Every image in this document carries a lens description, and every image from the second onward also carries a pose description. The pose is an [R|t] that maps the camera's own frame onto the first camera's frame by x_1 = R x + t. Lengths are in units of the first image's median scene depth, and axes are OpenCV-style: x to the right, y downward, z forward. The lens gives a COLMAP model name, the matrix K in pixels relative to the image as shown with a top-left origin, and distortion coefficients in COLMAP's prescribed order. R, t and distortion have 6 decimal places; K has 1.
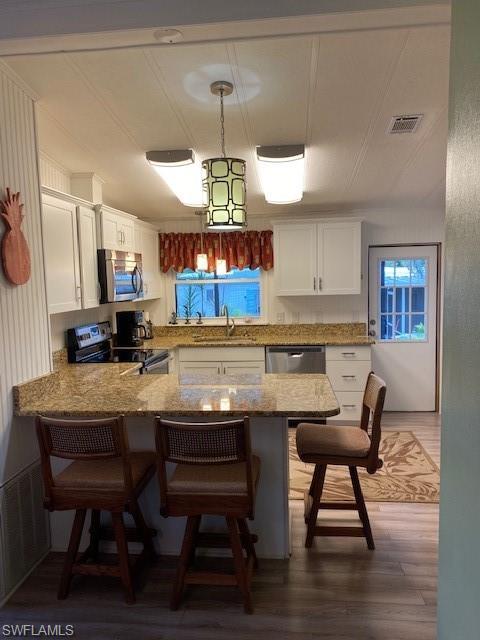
lens RADIAL K [[487.6, 0, 239.2], [0, 487.6, 322.3], [0, 0, 1]] dist [0.033610, -0.048767]
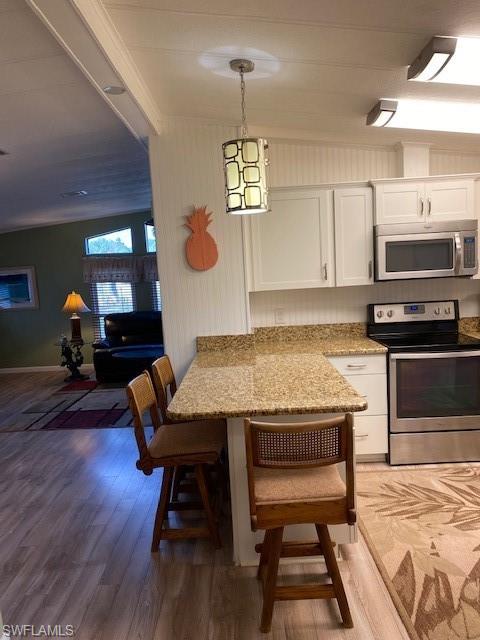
lens RADIAL K [[487.6, 0, 236.5], [0, 487.6, 327.6], [0, 0, 1]] dist [0.033610, -0.048767]
pose [[0.095173, 0.137311, -0.985945, 0.494076], [-0.037219, 0.990239, 0.134316, -0.049784], [0.994765, 0.023913, 0.099354, 0.457897]]
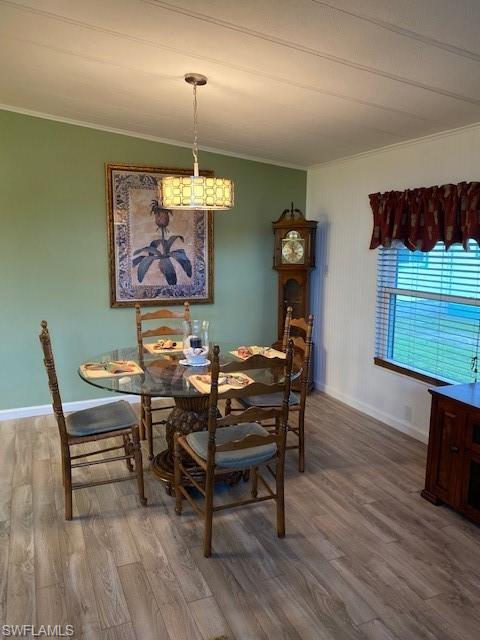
lens RADIAL K [[487.6, 0, 241.8], [0, 487.6, 319.1], [0, 0, 1]] dist [0.033610, -0.048767]
pose [[-0.492128, -0.112777, 0.863187, -0.733736], [0.094262, 0.978839, 0.181629, 0.005584], [-0.865404, 0.170750, -0.471084, 0.209201]]
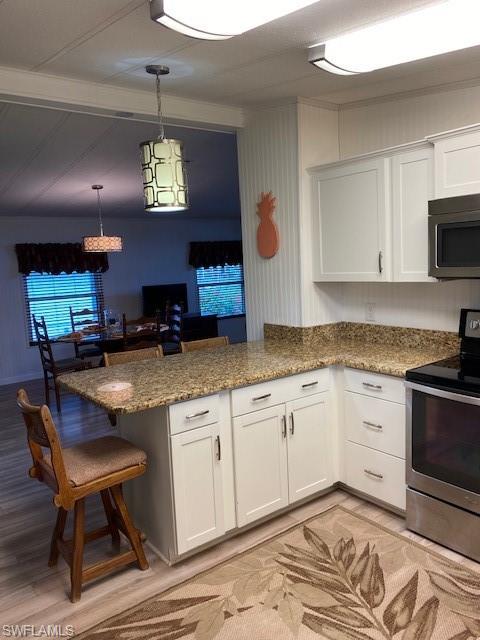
lens RADIAL K [[487.6, 0, 243.8], [0, 487.6, 319.1], [0, 0, 1]] dist [0.033610, -0.048767]
pose [[-0.724203, 0.139293, -0.675372, 0.297469], [0.000729, 0.979541, 0.201245, -0.089693], [0.689586, 0.145250, -0.709488, 0.961660]]
